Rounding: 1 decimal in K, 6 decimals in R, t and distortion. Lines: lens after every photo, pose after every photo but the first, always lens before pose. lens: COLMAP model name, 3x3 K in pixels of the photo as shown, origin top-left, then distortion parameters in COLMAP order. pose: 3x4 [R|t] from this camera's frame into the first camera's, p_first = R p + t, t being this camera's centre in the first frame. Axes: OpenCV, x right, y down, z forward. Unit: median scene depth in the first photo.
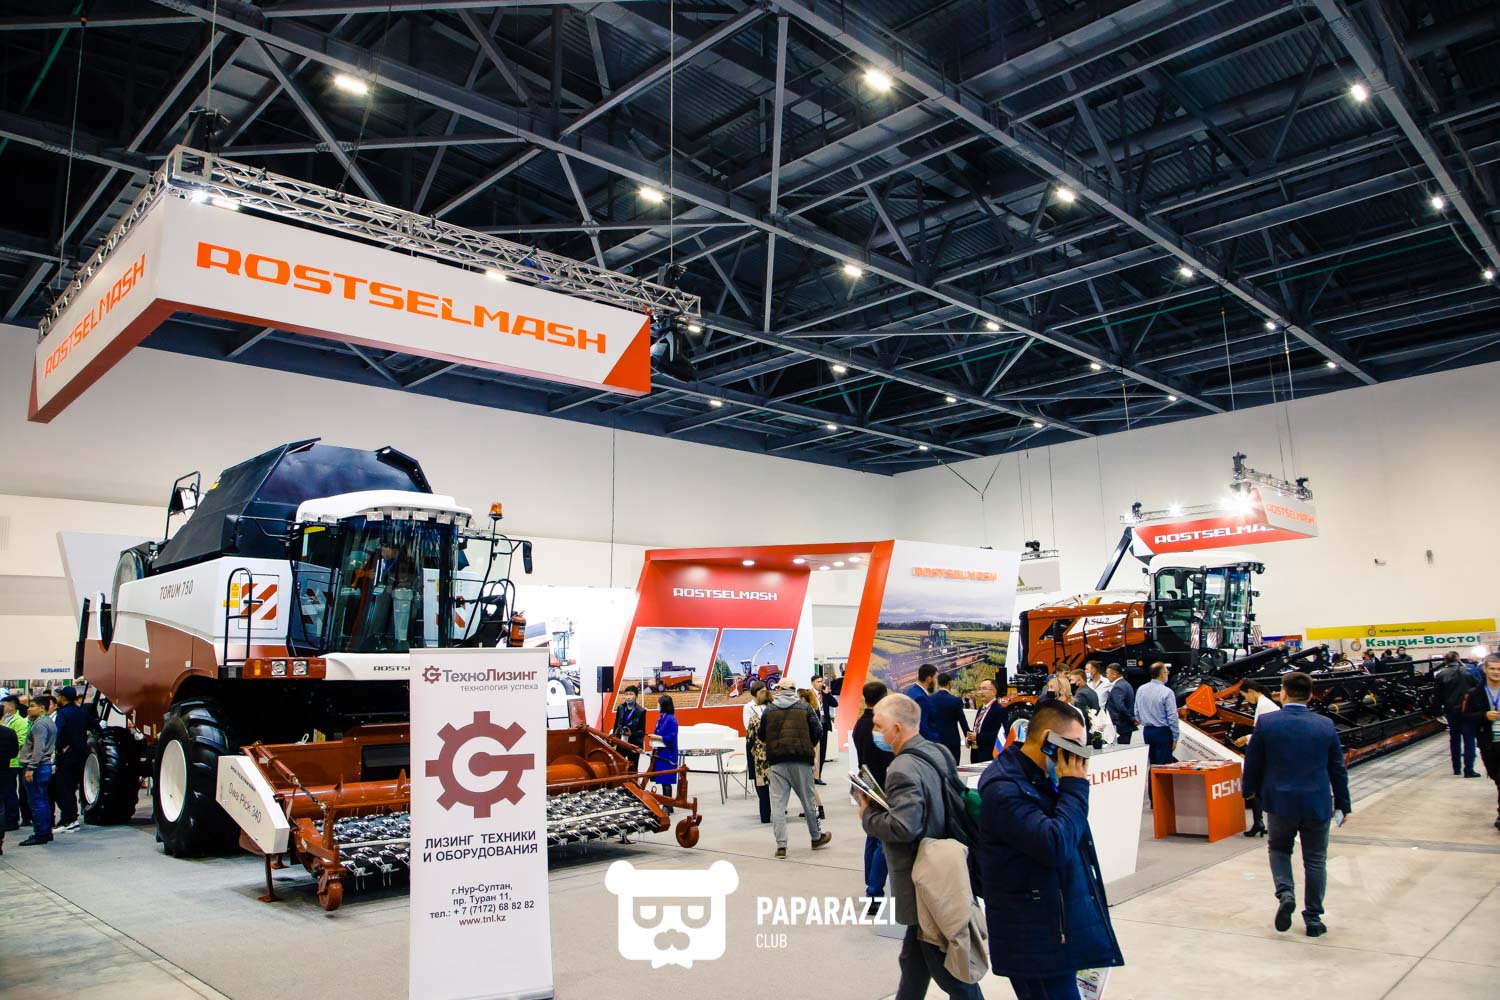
lens RADIAL K [[1040.6, 0, 771.2], [0, 1040.6, 493.0], [0, 0, 1]] dist [-0.133184, 0.071801]
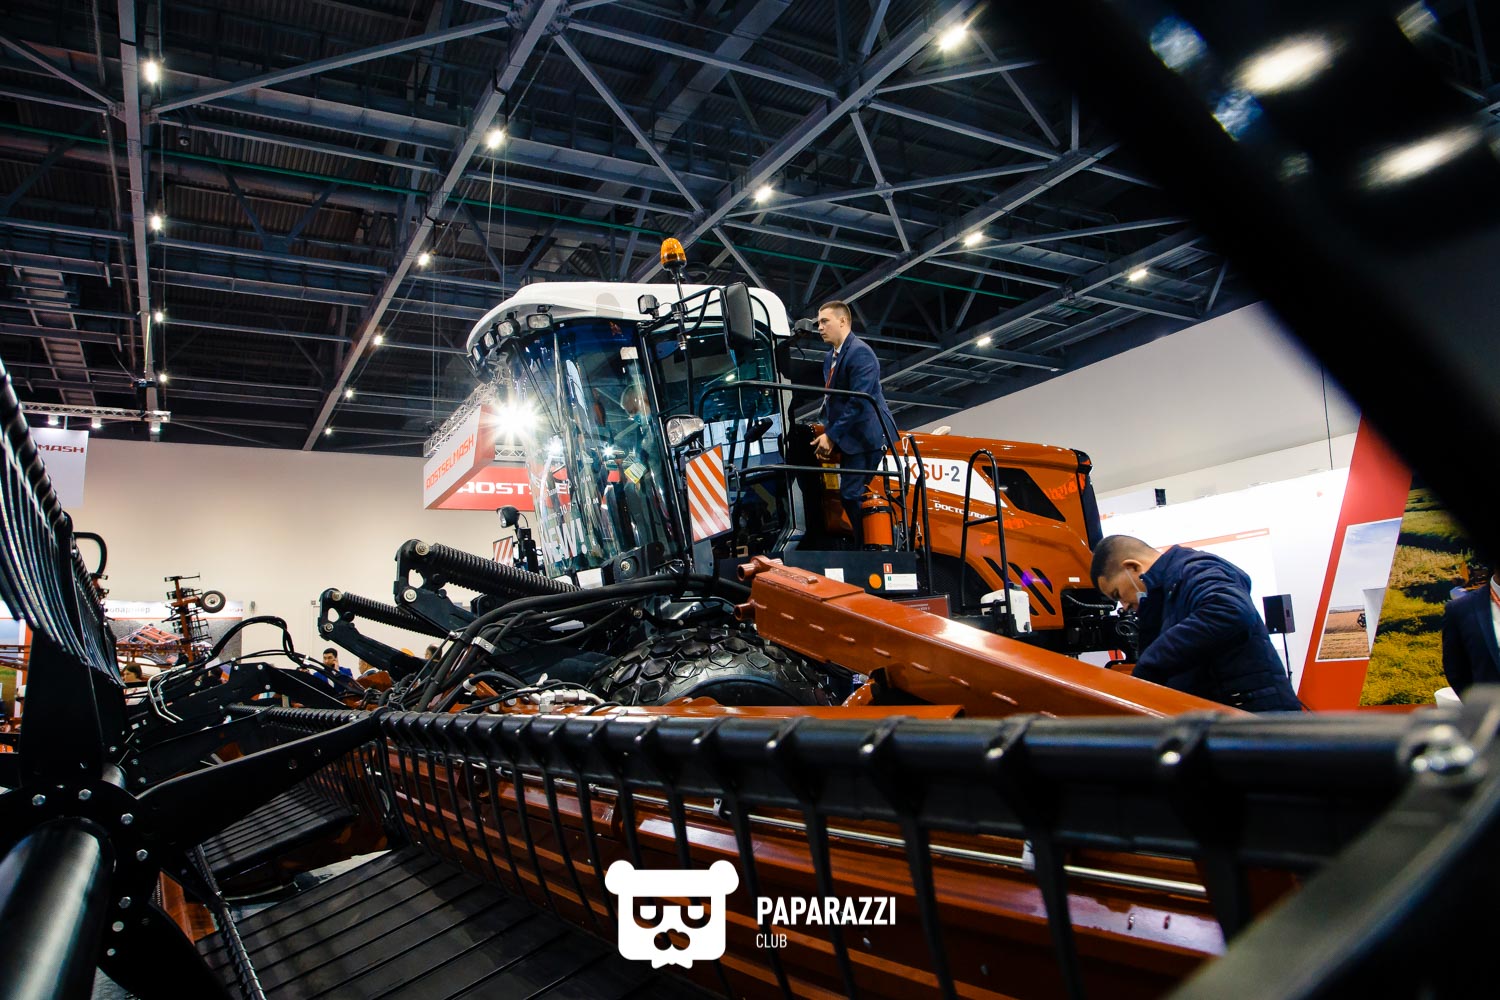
lens RADIAL K [[1047.5, 0, 778.7], [0, 1047.5, 496.3], [0, 0, 1]] dist [-0.132221, 0.066716]
pose [[-0.262567, -0.120347, -0.957379, 0.501046], [0.220183, 0.958542, -0.180880, 0.133398], [0.939456, -0.258291, -0.225182, 0.743799]]
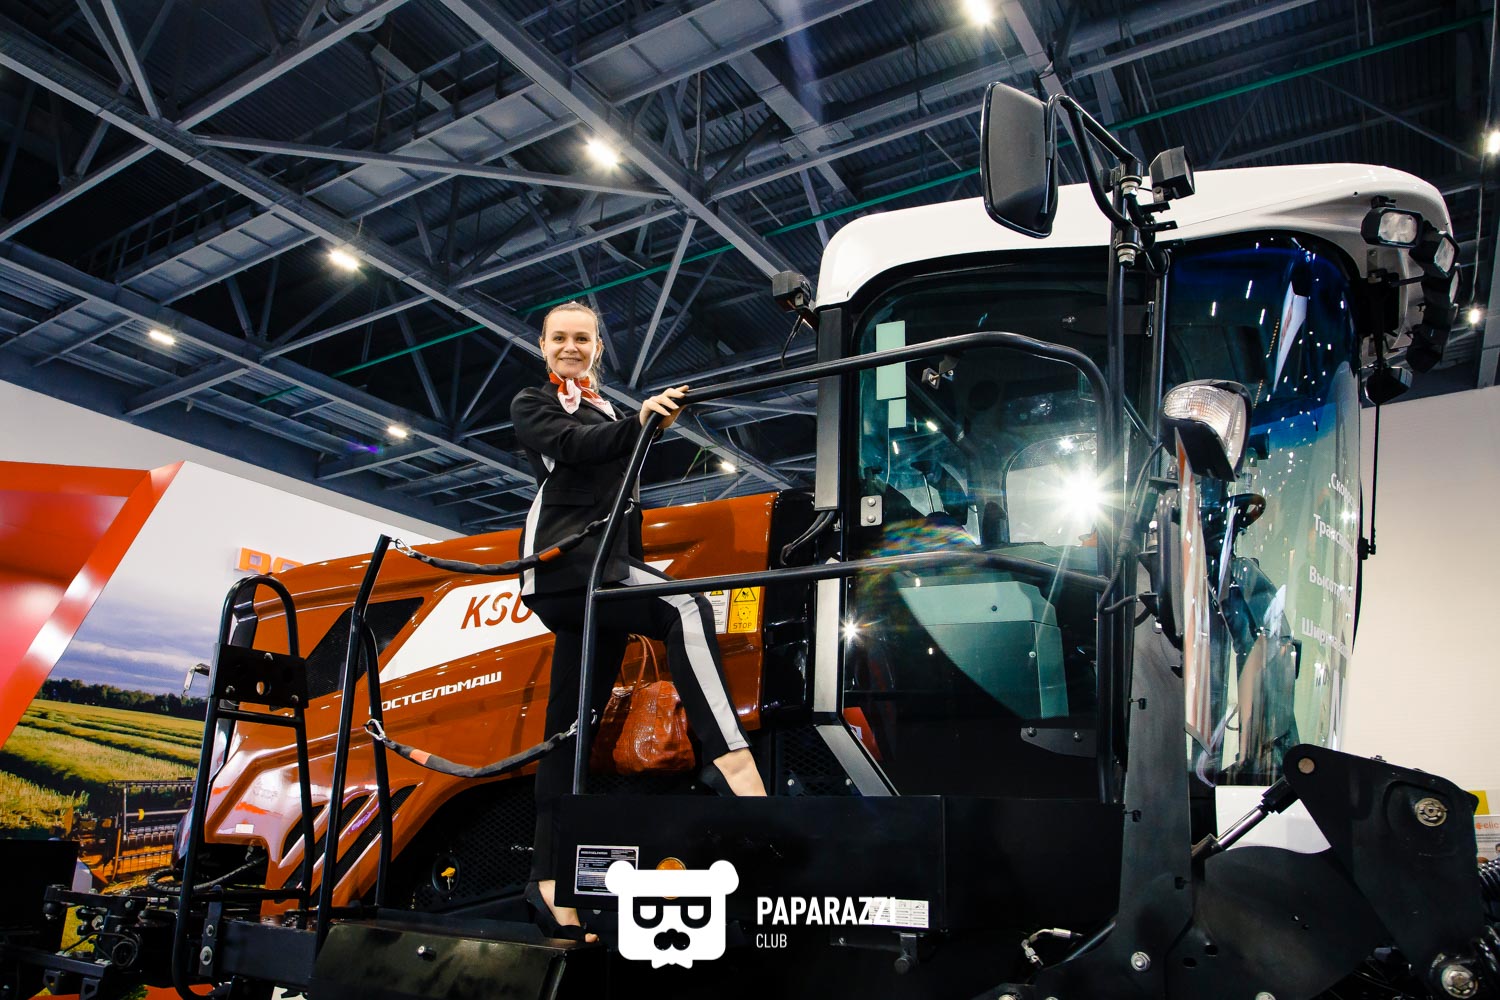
lens RADIAL K [[1084.2, 0, 736.2], [0, 1084.2, 477.0], [0, 0, 1]] dist [-0.126162, 0.065409]
pose [[0.975618, 0.106125, 0.192114, 0.215972], [-0.073375, 0.982672, -0.170212, 0.090018], [-0.206849, 0.151965, 0.966499, 0.554067]]
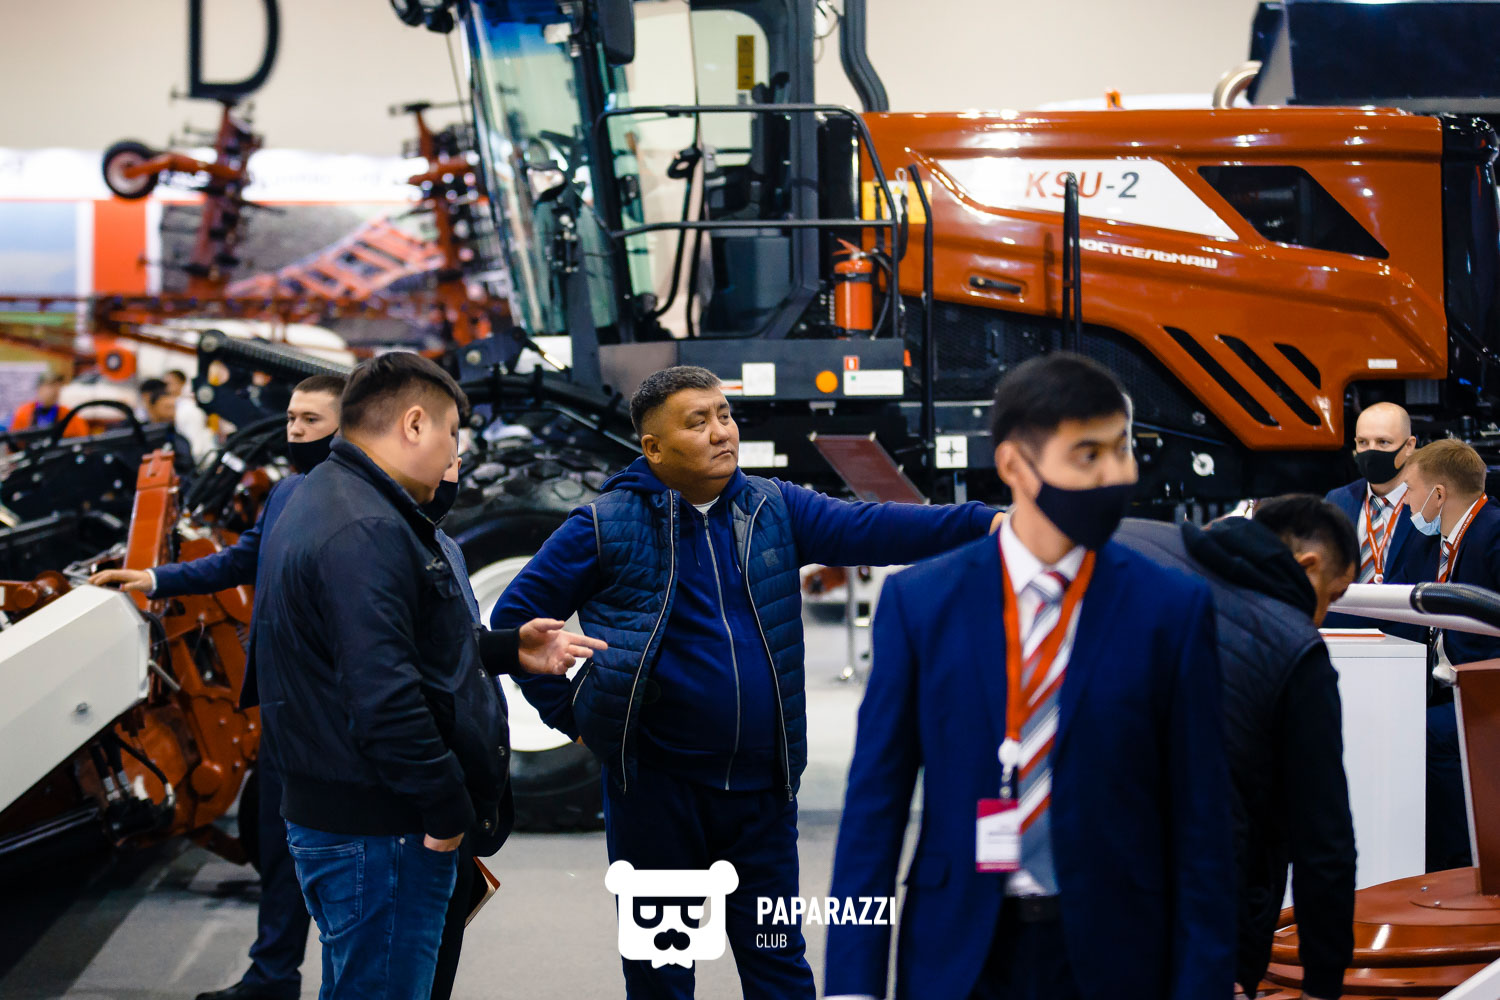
lens RADIAL K [[4018.1, 0, 750.0], [0, 4018.1, 500.0], [0, 0, 1]] dist [0.029912, -0.076603]
pose [[-0.700377, 0.047031, -0.712222, 0.705880], [0.138099, 0.987901, -0.070567, 0.170892], [0.700287, -0.147781, -0.698398, 1.093541]]
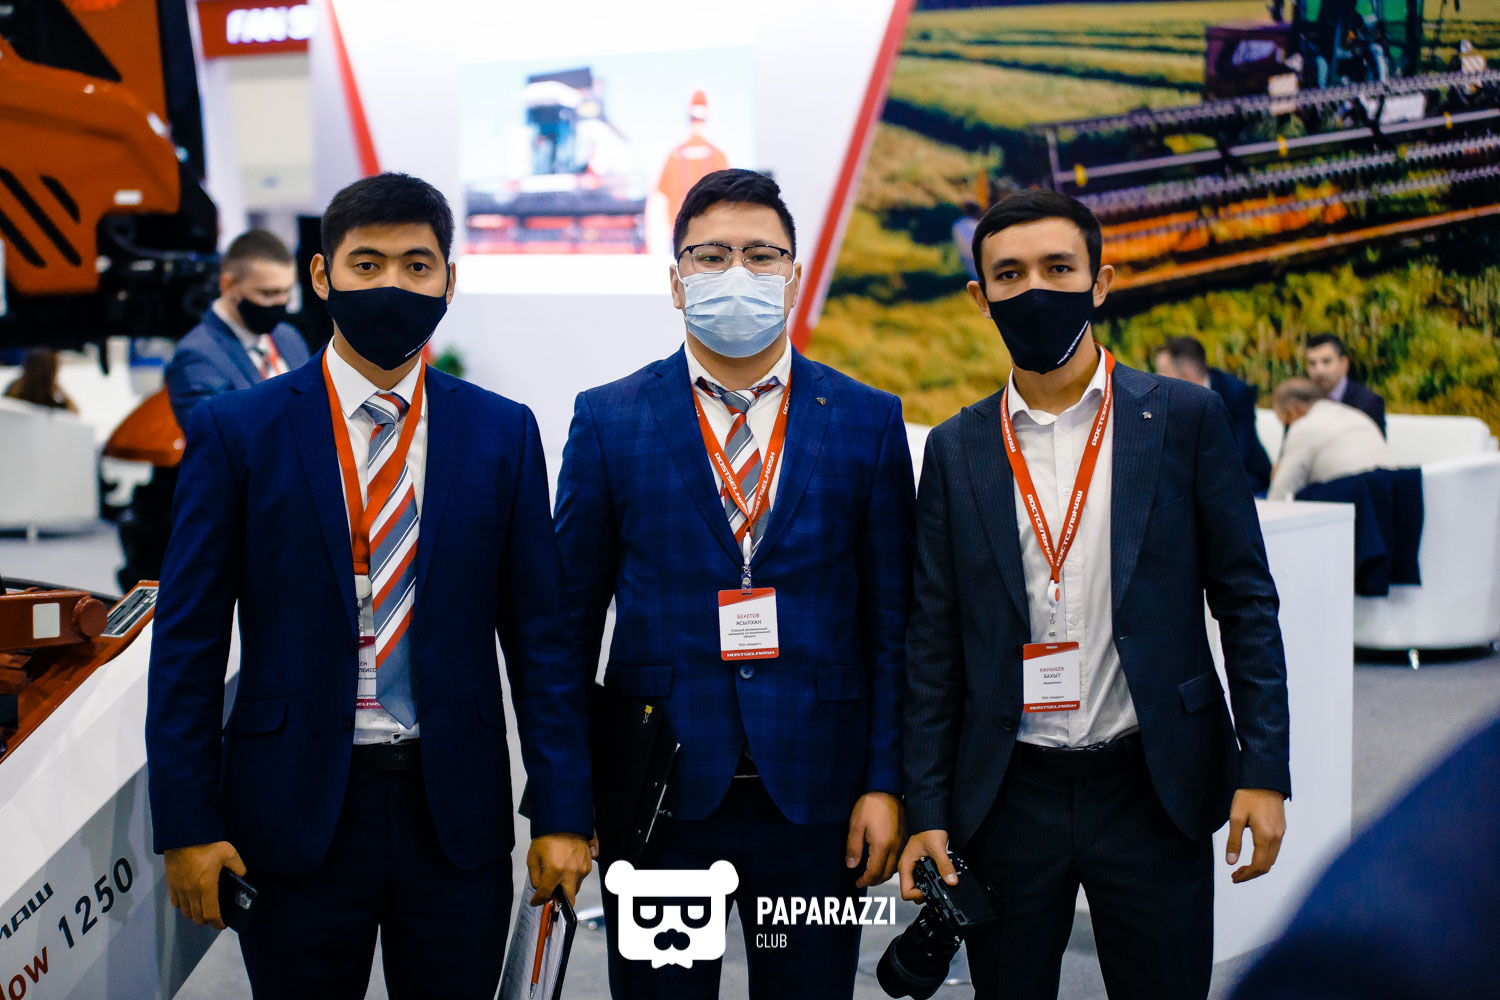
lens RADIAL K [[3130.9, 0, 750.0], [0, 3130.9, 500.0], [0, 0, 1]] dist [-0.116866, -0.255566]
pose [[0.102410, 0.119901, -0.987490, 0.643870], [0.173423, 0.975354, 0.136413, 0.119577], [0.979508, -0.185223, 0.079093, 0.790723]]
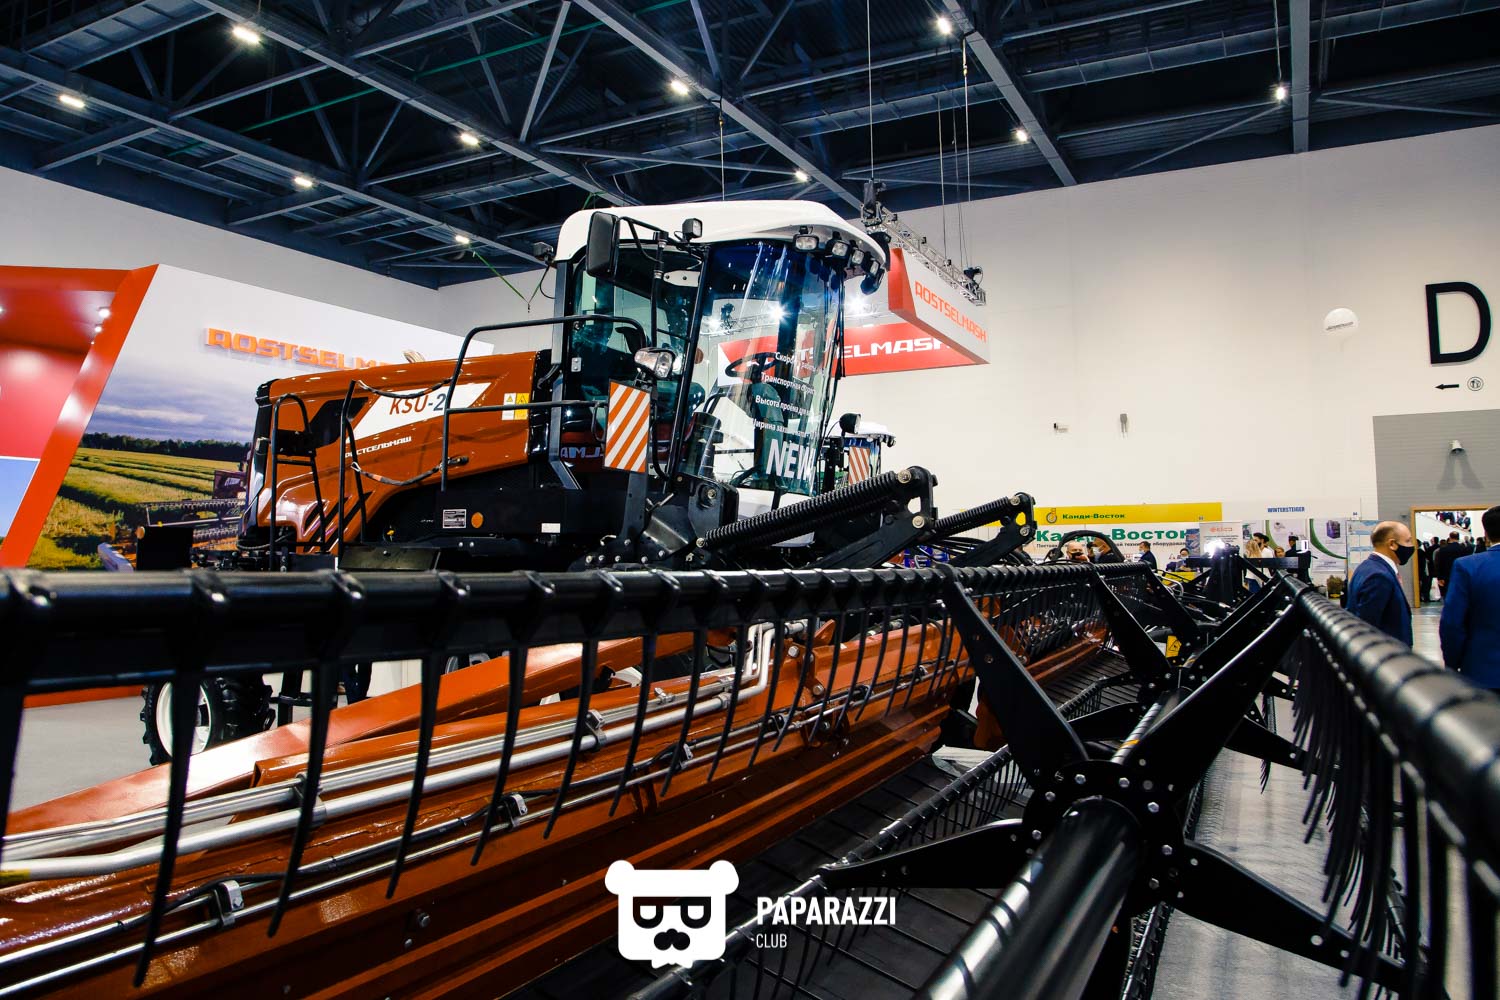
lens RADIAL K [[1099.0, 0, 729.4], [0, 1099.0, 474.1], [0, 0, 1]] dist [-0.125376, 0.059730]
pose [[0.959520, 0.041709, 0.278536, 0.216687], [-0.066506, 0.994560, 0.080176, 0.076528], [-0.273676, -0.095455, 0.957073, 0.417980]]
